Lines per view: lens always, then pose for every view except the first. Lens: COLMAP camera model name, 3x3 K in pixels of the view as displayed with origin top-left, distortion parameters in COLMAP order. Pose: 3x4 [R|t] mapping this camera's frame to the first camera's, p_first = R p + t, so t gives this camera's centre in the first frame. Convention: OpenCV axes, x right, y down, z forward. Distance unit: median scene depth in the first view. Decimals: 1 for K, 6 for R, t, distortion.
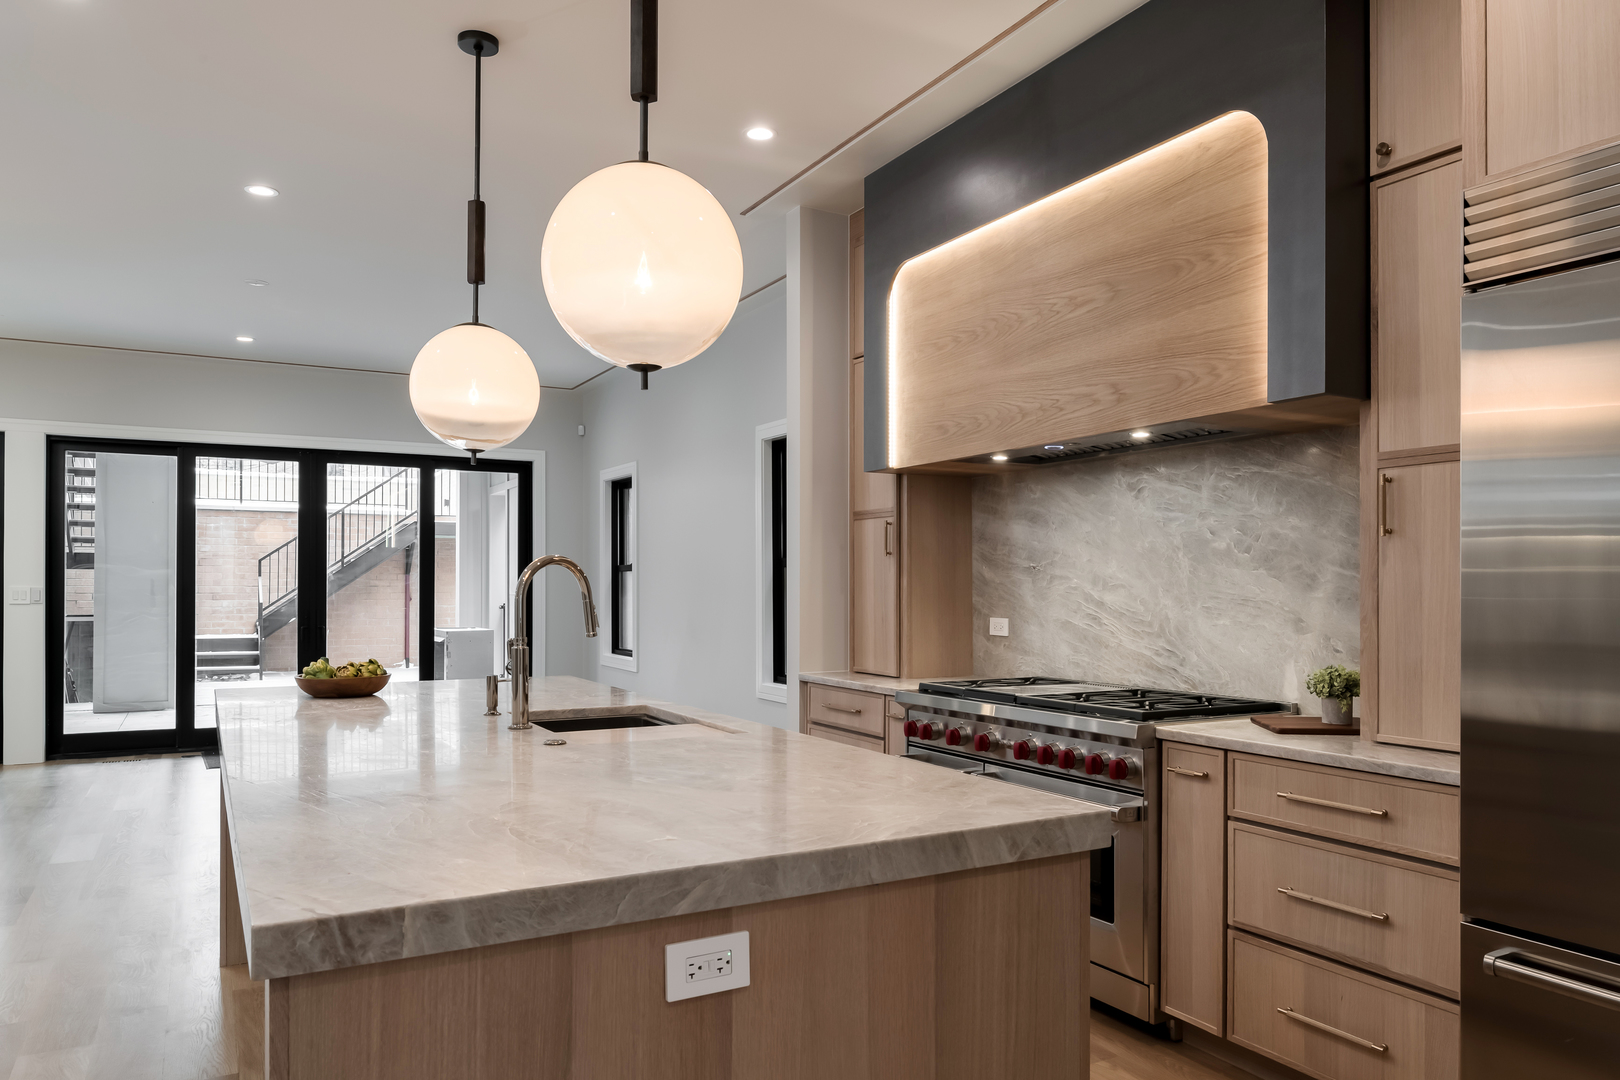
lens RADIAL K [[1091.6, 0, 807.8], [0, 1091.6, 581.7], [0, 0, 1]] dist [0.001751, -0.000288]
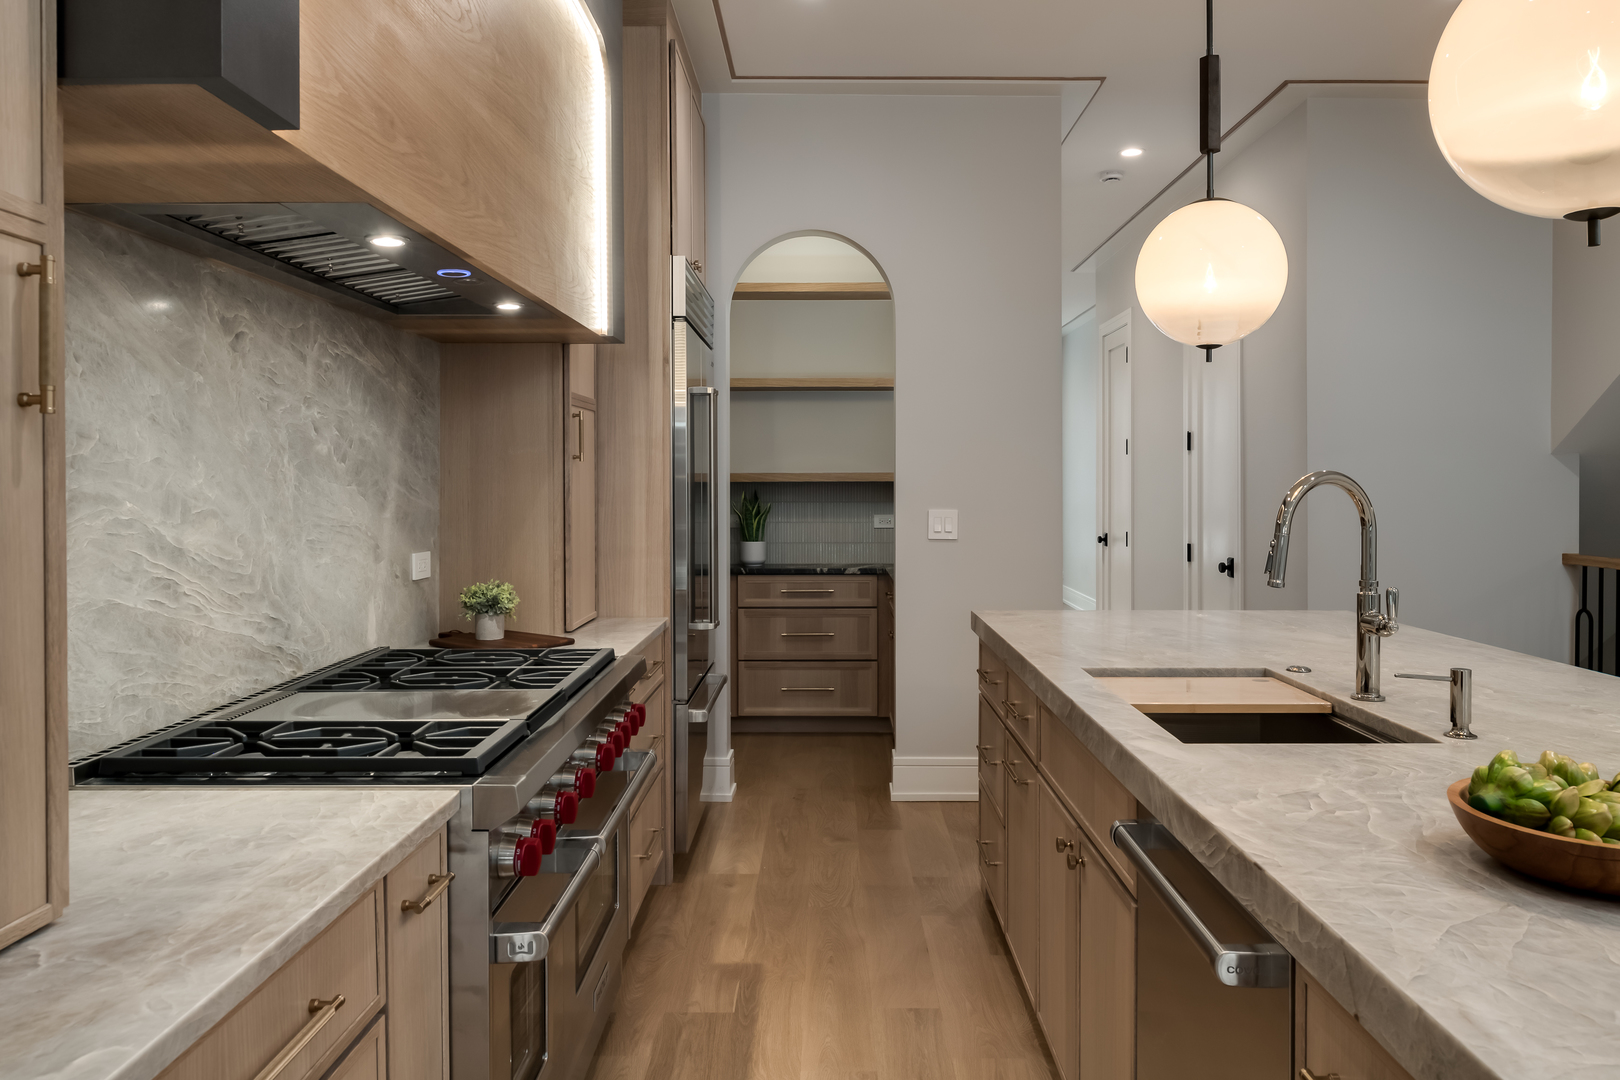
lens RADIAL K [[1107.8, 0, 815.2], [0, 1107.8, 492.0], [0, 0, 1]] dist [0.000344, -0.001514]
pose [[-0.869799, -0.005895, 0.493370, -0.226806], [-0.003542, 0.999977, 0.005703, -0.010897], [-0.493393, 0.003213, -0.869801, 1.391496]]
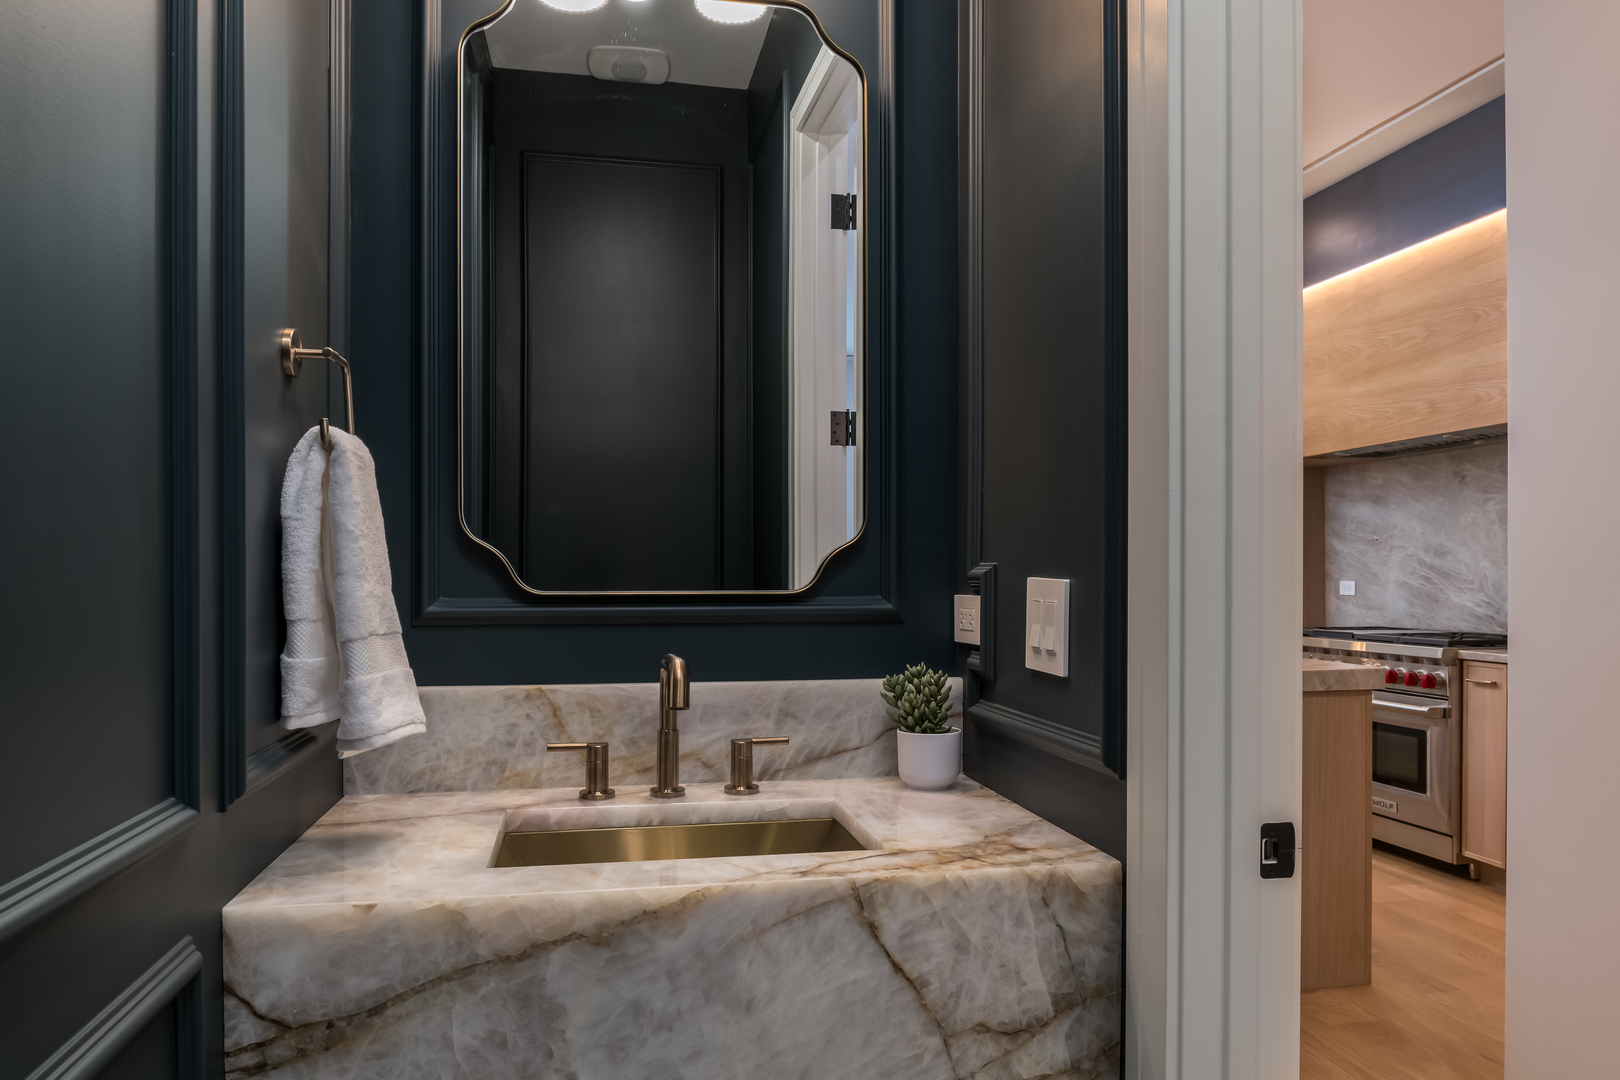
lens RADIAL K [[1115.7, 0, 809.9], [0, 1115.7, 576.3], [0, 0, 1]] dist [-0.009951, -0.003815]
pose [[0.953402, -0.002364, -0.301694, -0.031868], [0.004078, 0.999979, 0.005054, 0.022993], [0.301675, -0.006049, 0.953392, -0.478786]]
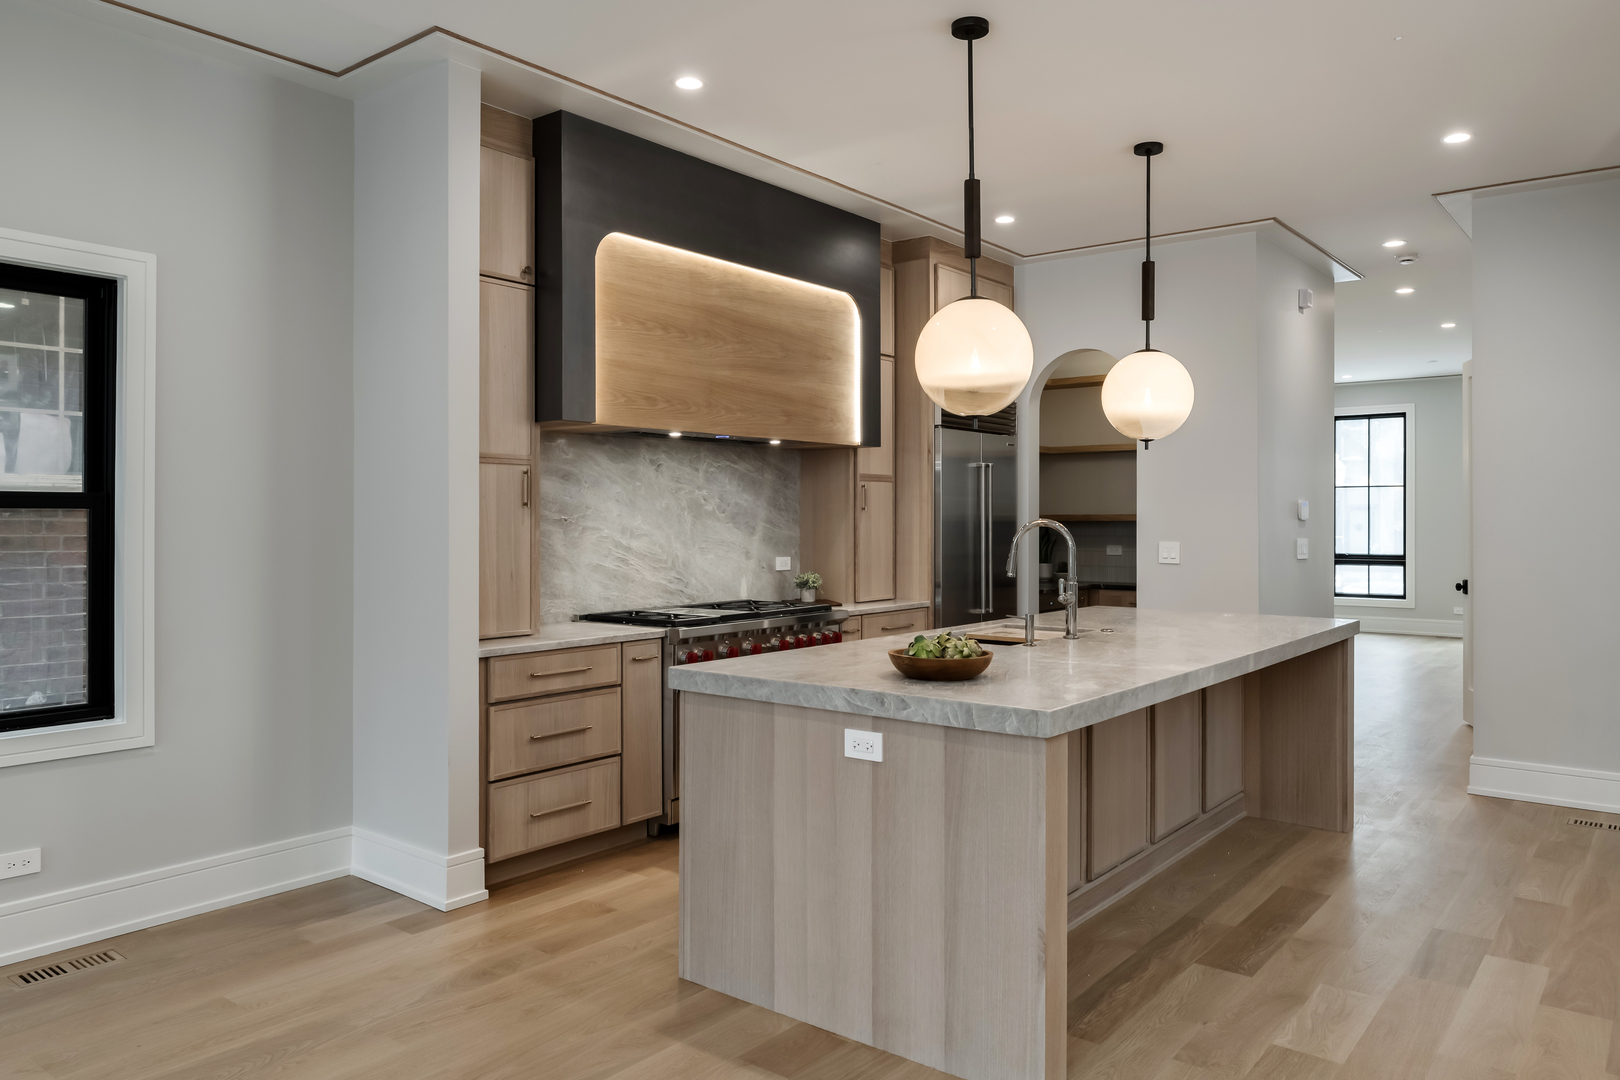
lens RADIAL K [[1107.8, 0, 815.2], [0, 1107.8, 492.0], [0, 0, 1]] dist [0.000344, -0.001514]
pose [[-0.379737, 0.018716, 0.924905, -1.117994], [-0.005388, 0.999734, -0.022443, -0.020401], [-0.925079, -0.013506, -0.379535, 1.404907]]
